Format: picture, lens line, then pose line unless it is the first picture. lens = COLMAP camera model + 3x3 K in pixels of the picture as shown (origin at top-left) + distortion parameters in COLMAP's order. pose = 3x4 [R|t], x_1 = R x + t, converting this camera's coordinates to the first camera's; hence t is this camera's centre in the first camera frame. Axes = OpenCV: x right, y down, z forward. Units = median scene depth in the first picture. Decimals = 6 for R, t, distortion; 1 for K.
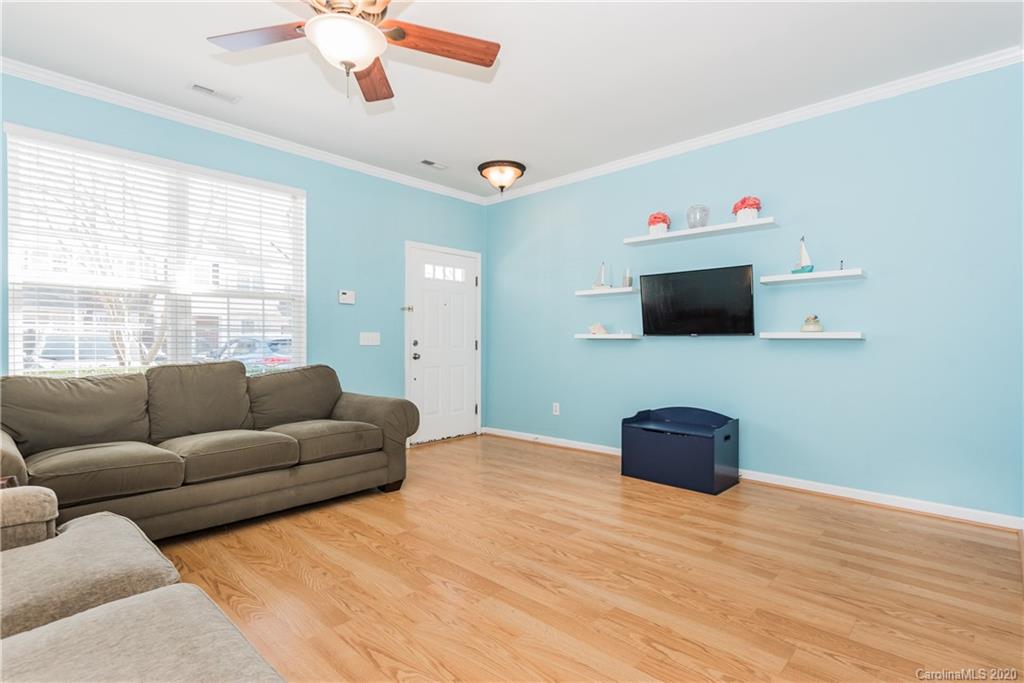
lens RADIAL K [[497.7, 0, 512.0], [0, 497.7, 341.5], [0, 0, 1]] dist [0.004225, 0.000256]
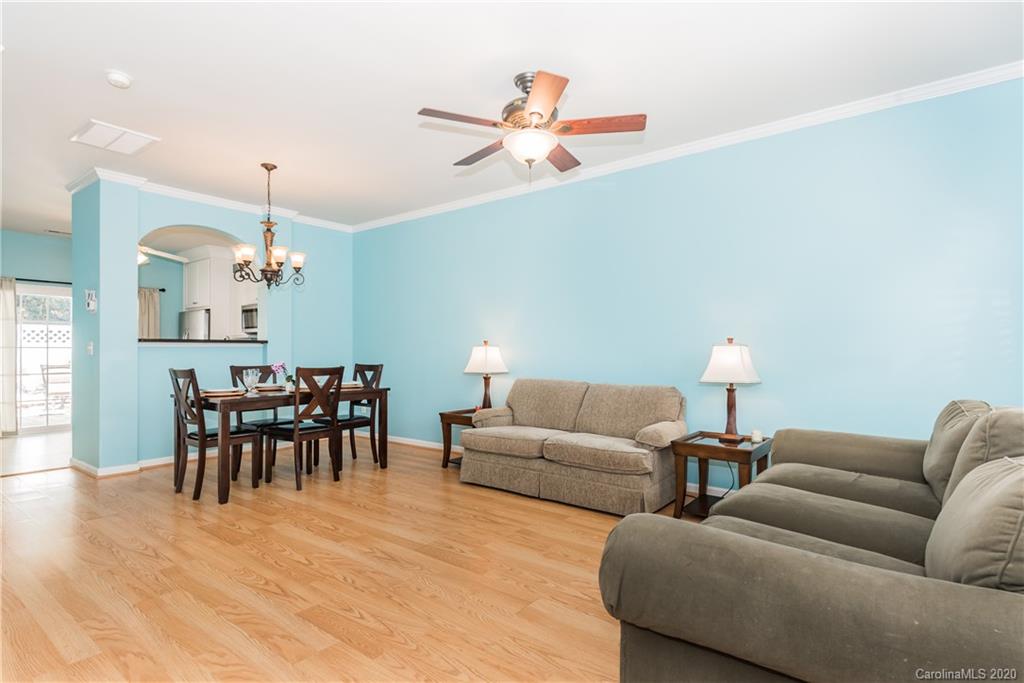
lens RADIAL K [[518.4, 0, 531.8], [0, 518.4, 351.9], [0, 0, 1]] dist [0.002722, -0.000143]
pose [[-0.992085, -0.002547, -0.125541, -0.117639], [-0.002449, 0.999997, -0.000929, -0.016095], [0.125543, -0.000614, -0.992088, 1.877081]]
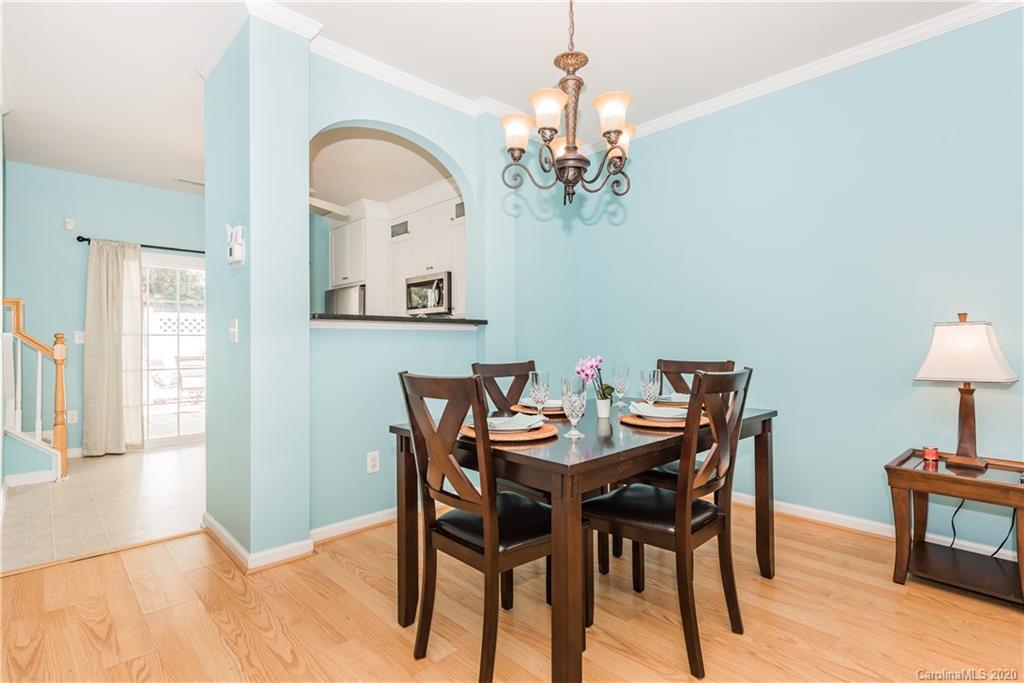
lens RADIAL K [[497.7, 0, 512.0], [0, 497.7, 341.5], [0, 0, 1]] dist [0.004225, 0.000256]
pose [[-0.998799, -0.001235, 0.048980, 0.550959], [-0.001419, 0.999992, -0.003721, -0.004866], [-0.048975, -0.003786, -0.998793, 0.892703]]
